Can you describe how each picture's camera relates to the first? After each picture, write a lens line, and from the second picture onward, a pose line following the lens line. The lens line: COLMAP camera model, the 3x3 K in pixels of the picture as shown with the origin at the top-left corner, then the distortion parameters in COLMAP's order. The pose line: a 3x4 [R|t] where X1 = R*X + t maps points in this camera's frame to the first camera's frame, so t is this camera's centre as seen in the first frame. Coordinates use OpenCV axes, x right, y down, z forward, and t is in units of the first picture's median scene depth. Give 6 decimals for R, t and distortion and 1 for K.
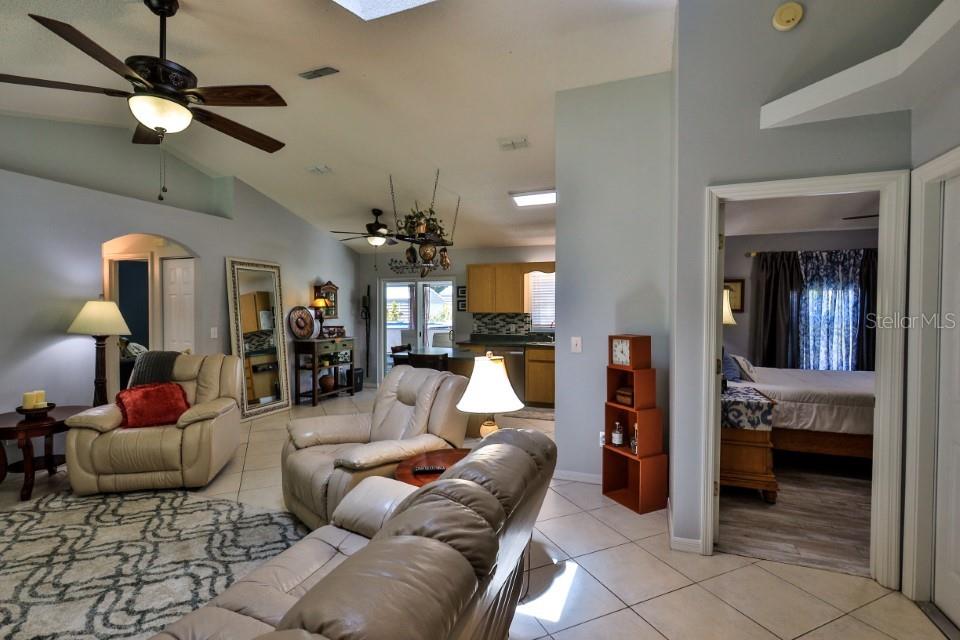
lens RADIAL K [[446.4, 0, 469.6], [0, 446.4, 318.3], [0, 0, 1]] dist [-0.001894, -0.001438]
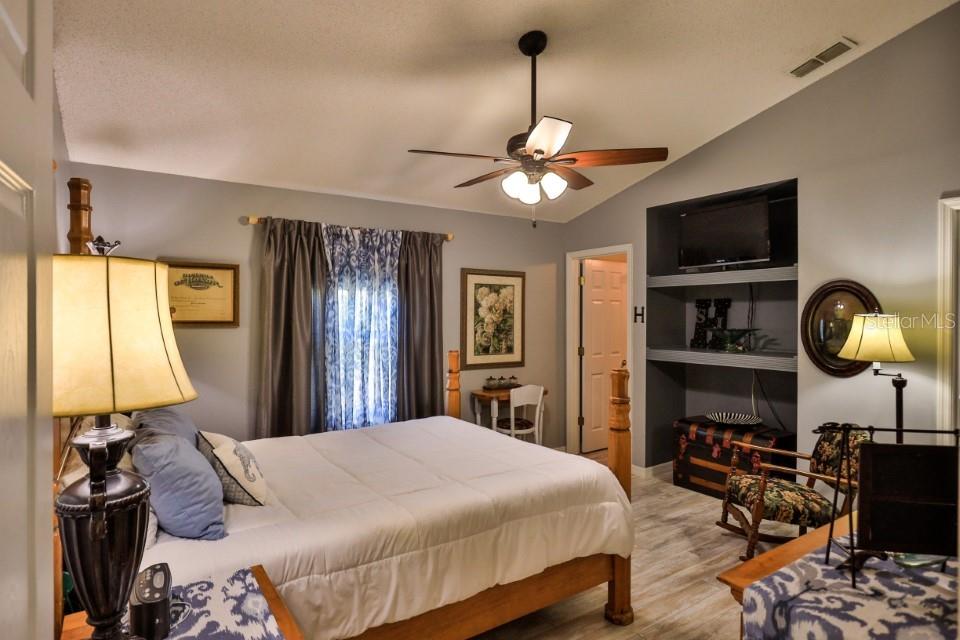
lens RADIAL K [[530.2, 0, 471.8], [0, 530.2, 320.3], [0, 0, 1]] dist [0.001313, 0.000687]
pose [[0.581065, -0.008219, 0.813815, 0.277107], [0.018702, 0.999820, -0.003256, -0.014394], [-0.813642, 0.017112, 0.581114, 0.429829]]
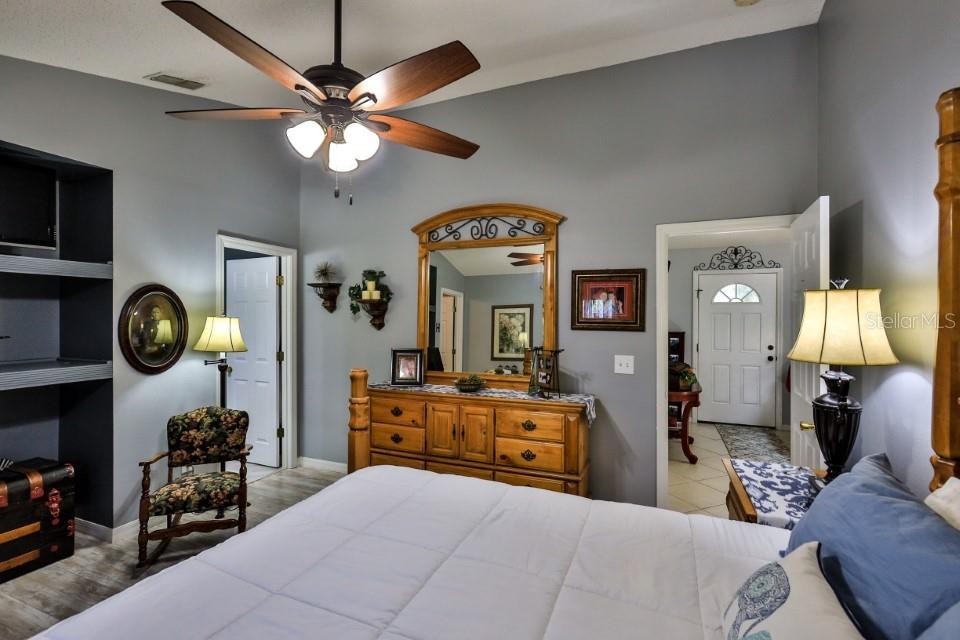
lens RADIAL K [[446.4, 0, 470.6], [0, 446.4, 319.1], [0, 0, 1]] dist [-0.001894, -0.001438]
pose [[-0.999324, -0.002749, 0.036672, 0.627822], [-0.001986, 0.999782, 0.020806, -0.023990], [-0.036721, 0.020719, -0.999111, 1.011573]]
